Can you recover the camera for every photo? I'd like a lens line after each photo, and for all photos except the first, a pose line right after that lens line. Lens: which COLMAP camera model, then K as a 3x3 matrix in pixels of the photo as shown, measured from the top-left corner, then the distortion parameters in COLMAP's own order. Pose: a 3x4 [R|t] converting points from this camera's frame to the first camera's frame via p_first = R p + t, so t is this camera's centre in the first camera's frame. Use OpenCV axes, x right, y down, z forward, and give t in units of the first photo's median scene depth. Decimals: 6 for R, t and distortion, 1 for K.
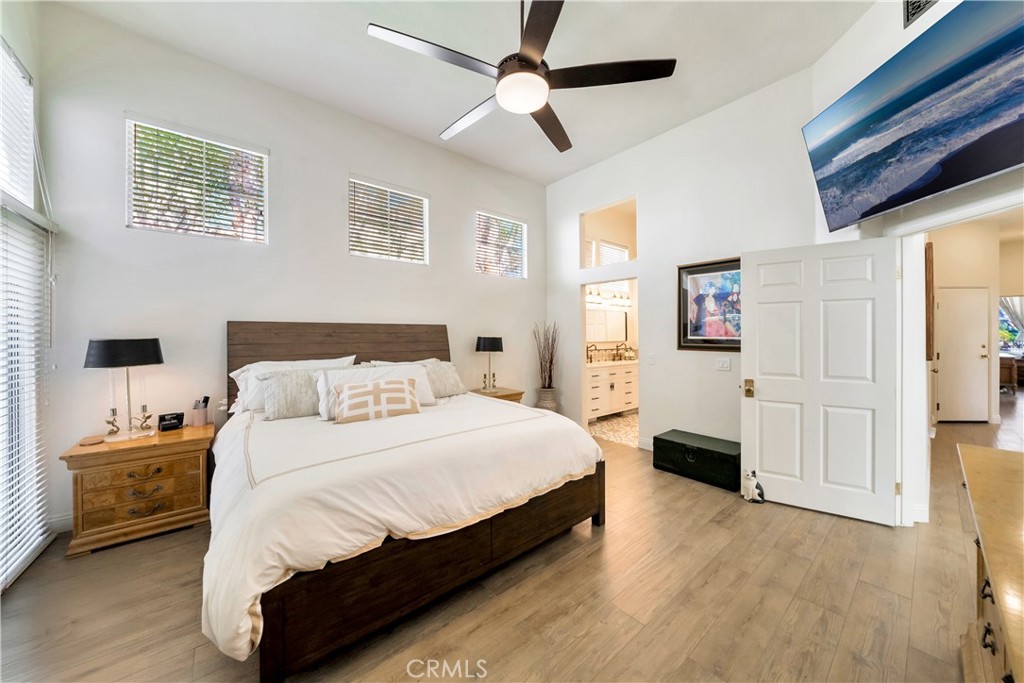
lens RADIAL K [[349.8, 0, 510.3], [0, 349.8, 335.3], [0, 0, 1]] dist [-0.012839, -0.000012]
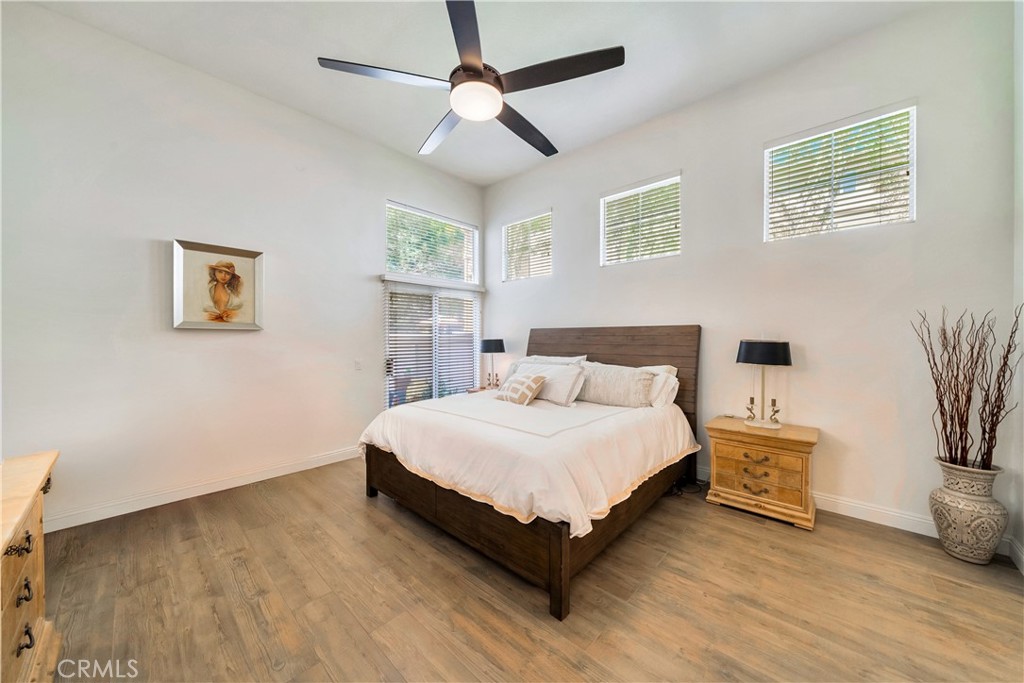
lens RADIAL K [[357.1, 0, 512.0], [0, 357.1, 341.5], [0, 0, 1]] dist [-0.003427, -0.000040]
pose [[0.138178, 0.008986, -0.990367, 0.905162], [-0.003981, 0.999956, 0.008518, 0.003541], [0.990399, 0.002766, 0.138207, 0.795711]]
